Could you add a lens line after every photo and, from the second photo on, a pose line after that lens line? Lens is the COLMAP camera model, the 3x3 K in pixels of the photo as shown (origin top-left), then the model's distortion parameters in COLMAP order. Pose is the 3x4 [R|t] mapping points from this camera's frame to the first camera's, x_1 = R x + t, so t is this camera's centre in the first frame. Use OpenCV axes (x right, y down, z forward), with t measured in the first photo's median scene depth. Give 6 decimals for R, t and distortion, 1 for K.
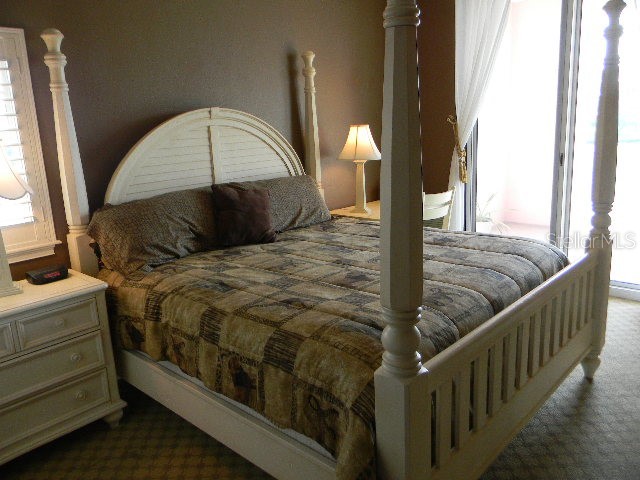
lens RADIAL K [[516.3, 0, 320.0], [0, 516.3, 240.0], [0, 0, 1]] dist [-0.010684, -0.002281]
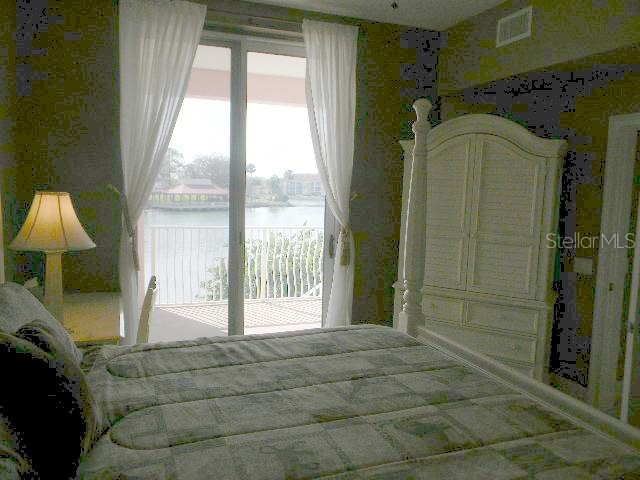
lens RADIAL K [[516.3, 0, 320.0], [0, 516.3, 240.0], [0, 0, 1]] dist [-0.010684, -0.002281]
pose [[0.458987, -0.038972, 0.887588, -0.534921], [0.149457, 0.988187, -0.033898, -0.157255], [-0.875781, 0.148215, 0.459390, 0.716682]]
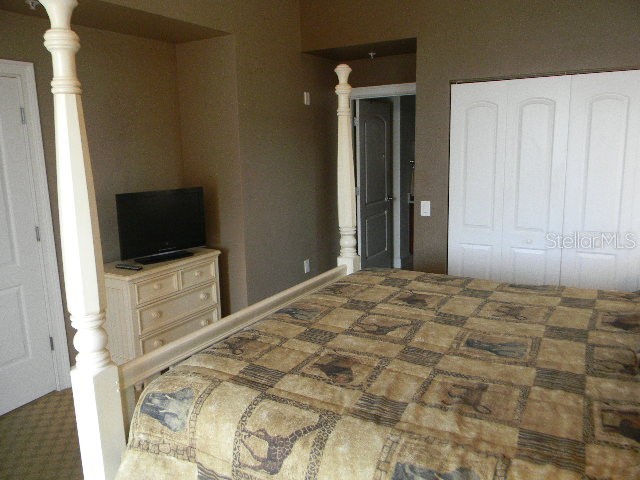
lens RADIAL K [[516.3, 0, 320.0], [0, 516.3, 240.0], [0, 0, 1]] dist [-0.010684, -0.002281]
pose [[-0.976809, 0.104603, -0.186820, 0.404389], [0.021510, 0.916066, 0.400451, -0.423610], [0.213028, 0.387146, -0.897071, 1.705849]]
